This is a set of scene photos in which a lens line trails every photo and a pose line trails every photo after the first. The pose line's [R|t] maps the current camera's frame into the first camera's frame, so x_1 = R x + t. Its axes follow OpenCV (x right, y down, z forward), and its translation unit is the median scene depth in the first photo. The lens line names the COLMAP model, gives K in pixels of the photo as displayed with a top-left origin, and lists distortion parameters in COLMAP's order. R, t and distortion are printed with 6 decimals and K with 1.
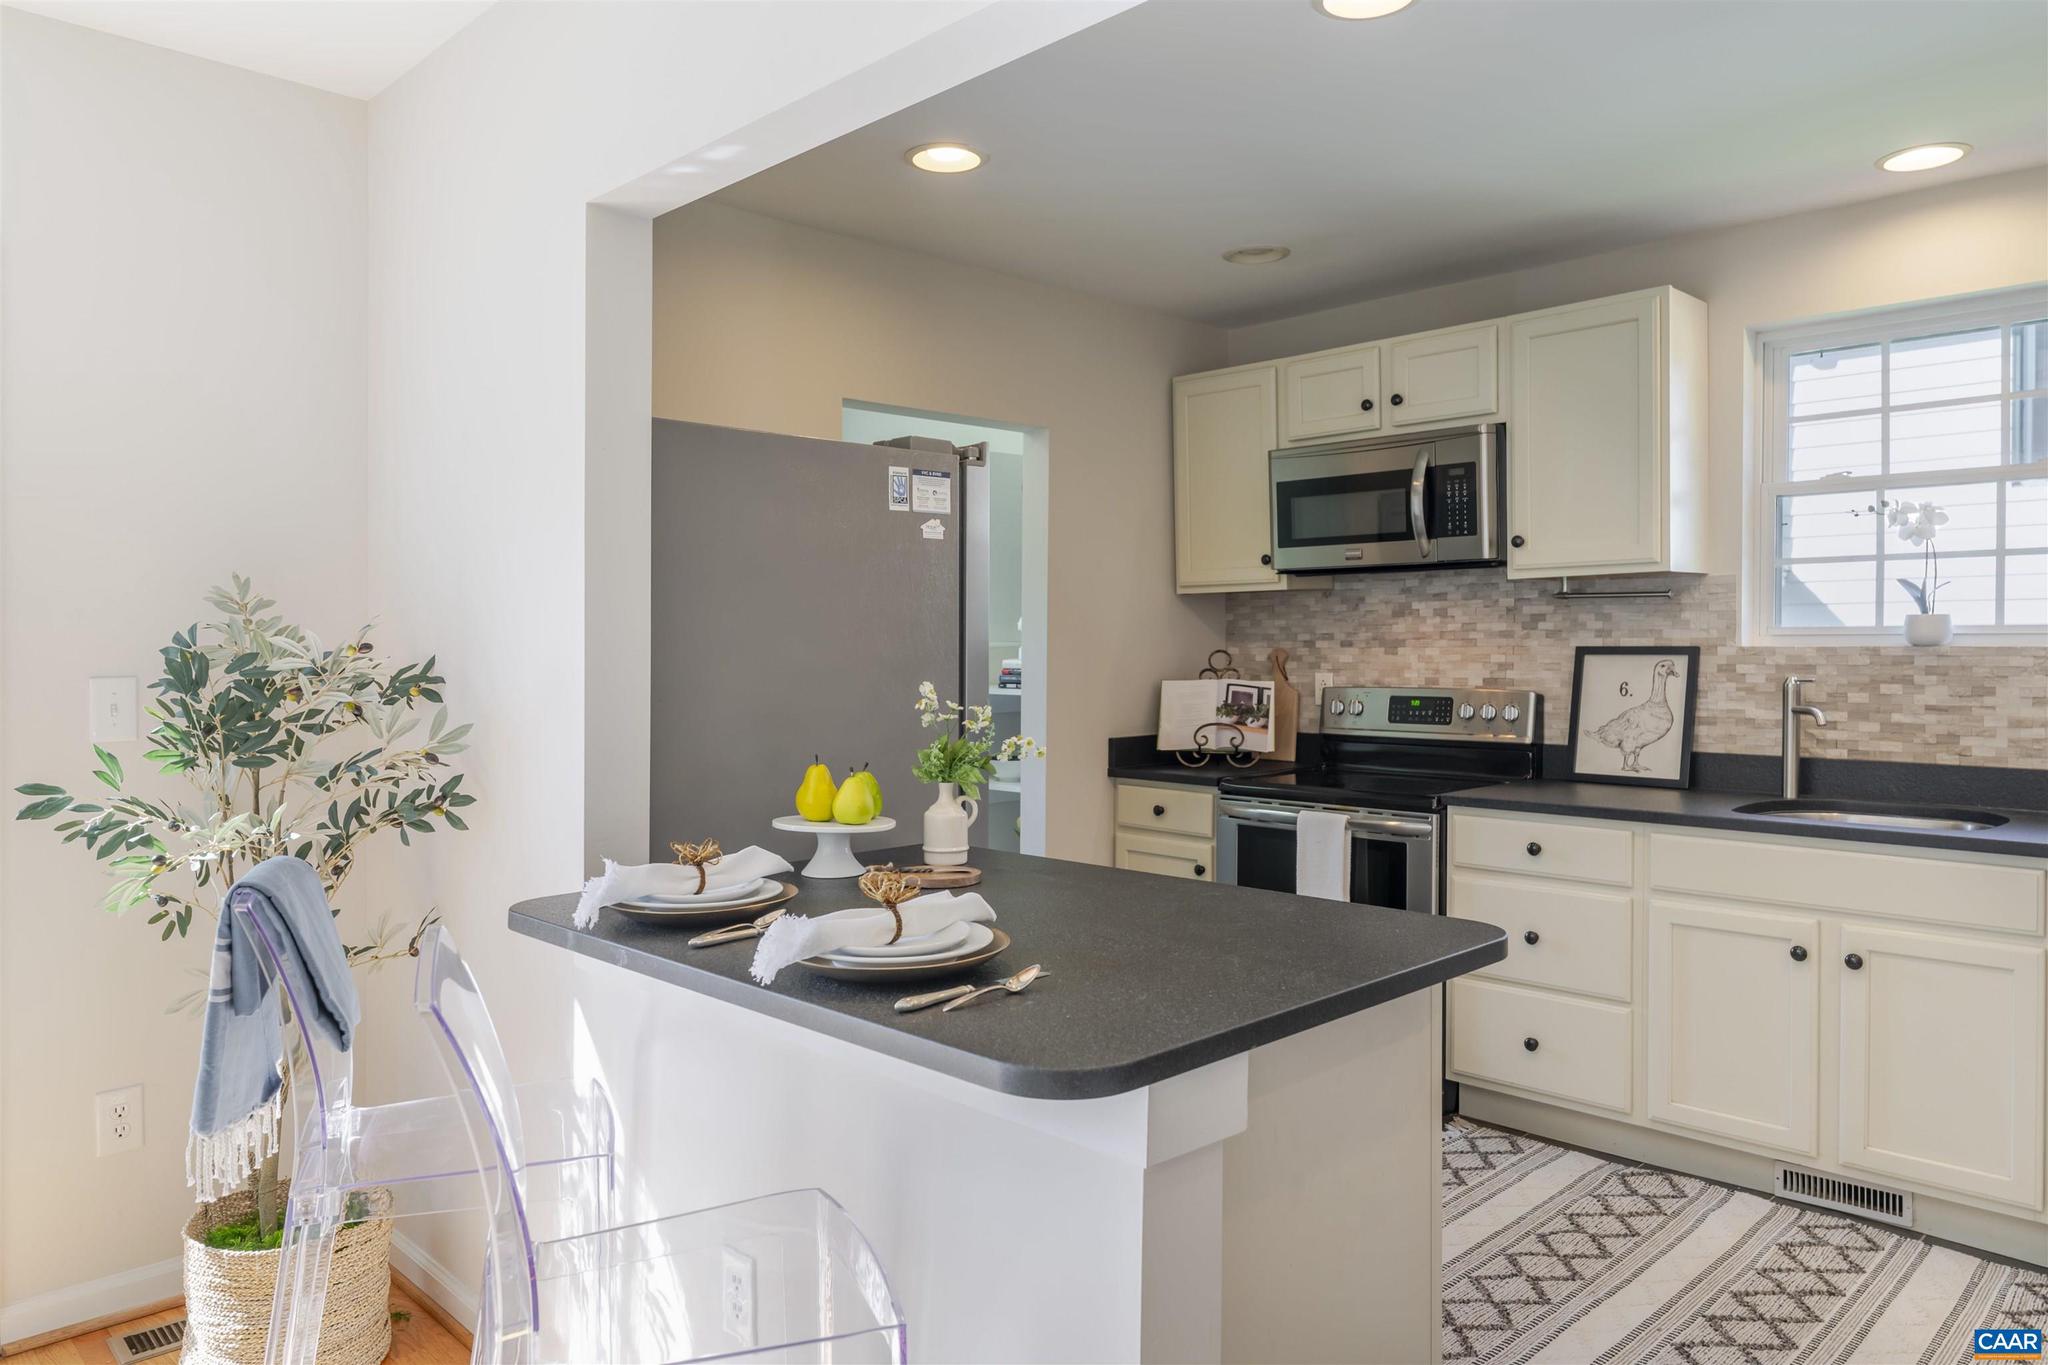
lens RADIAL K [[1345.3, 0, 1019.9], [0, 1345.3, 644.7], [0, 0, 1]] dist [-0.011668, 0.051705]
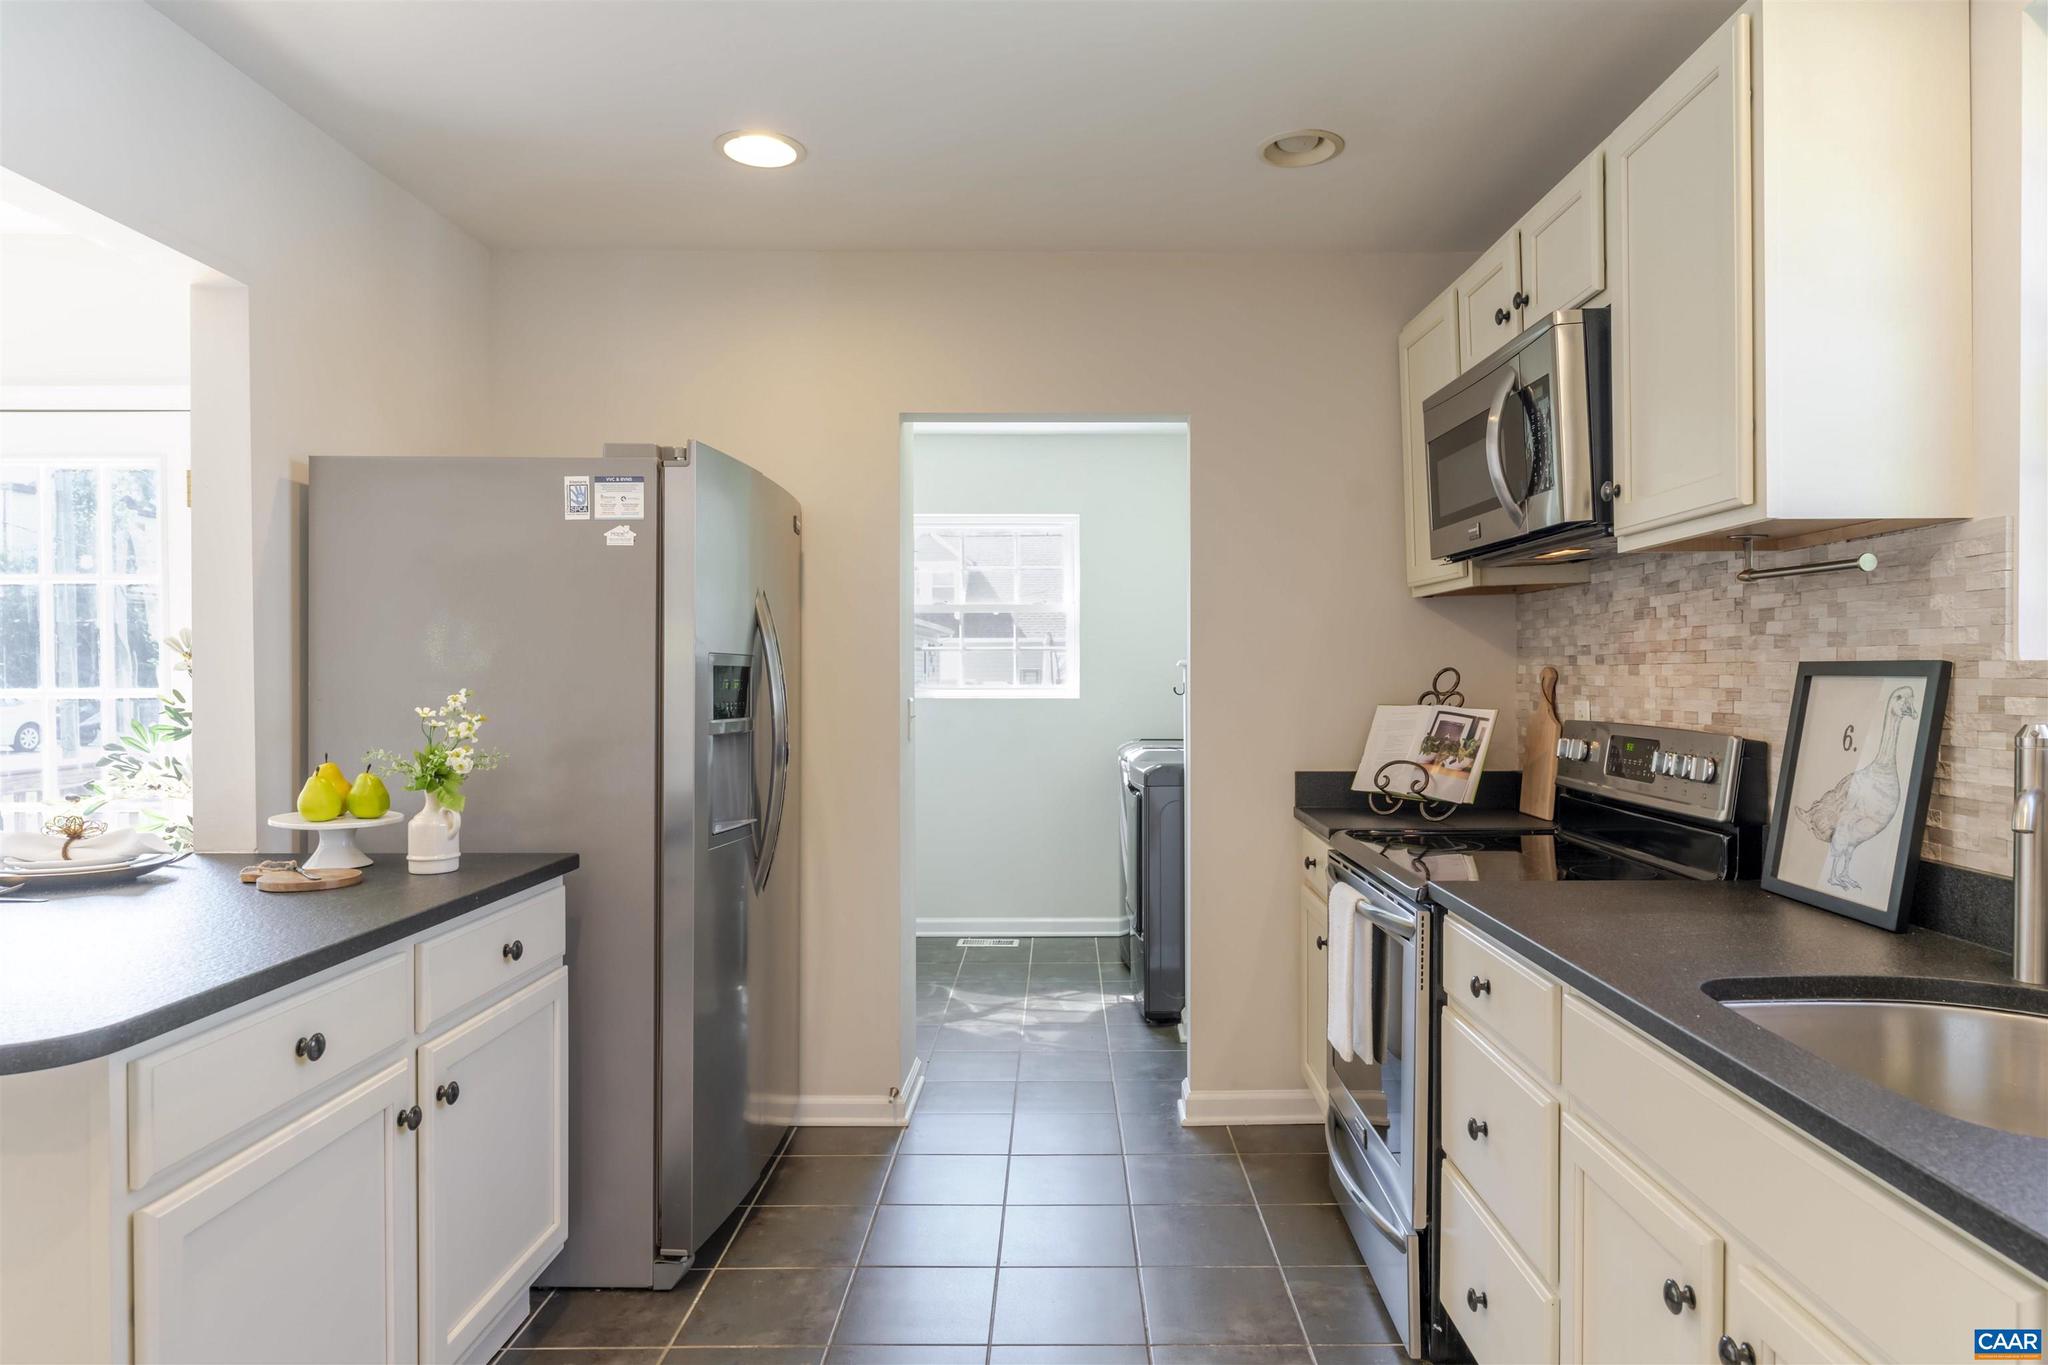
lens RADIAL K [[1190.4, 0, 1064.1], [0, 1190.4, 699.4], [0, 0, 1]] dist [0.000347, 0.000034]
pose [[0.724519, 0.024168, -0.688831, 0.789148], [-0.007065, 0.999593, 0.027640, 0.008112], [0.689218, -0.015159, 0.724395, 0.597597]]
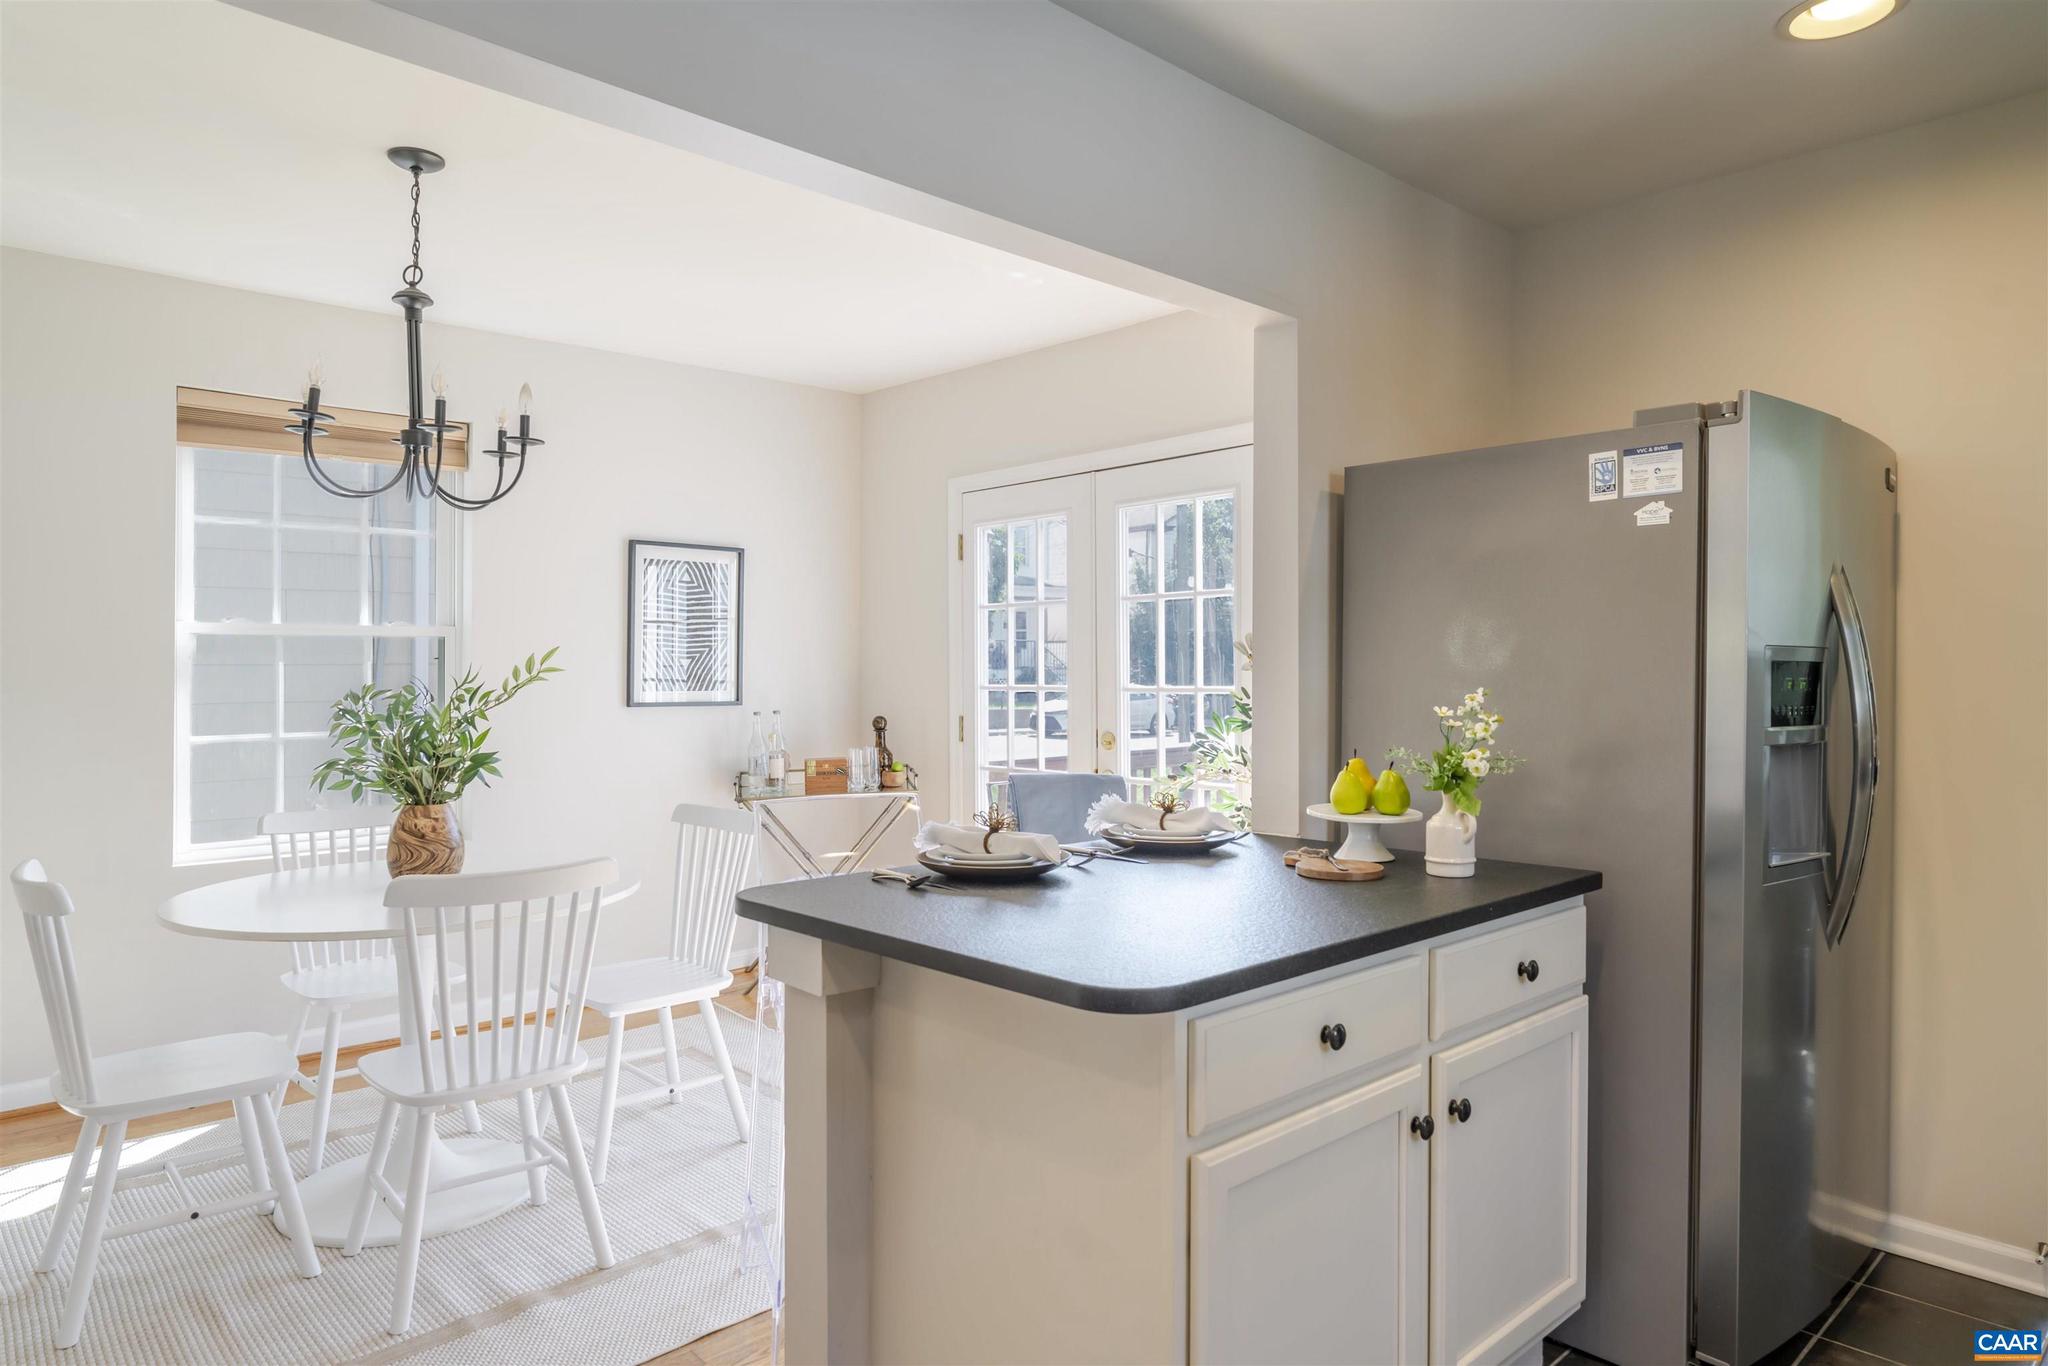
lens RADIAL K [[1229.4, 0, 1024.0], [0, 1229.4, 683.0], [0, 0, 1]] dist [-0.002780, -0.001241]
pose [[-0.018166, 0.016587, -0.999697, 0.744968], [0.004207, 0.999855, 0.016513, 0.008470], [0.999826, -0.003905, -0.018233, 0.618280]]
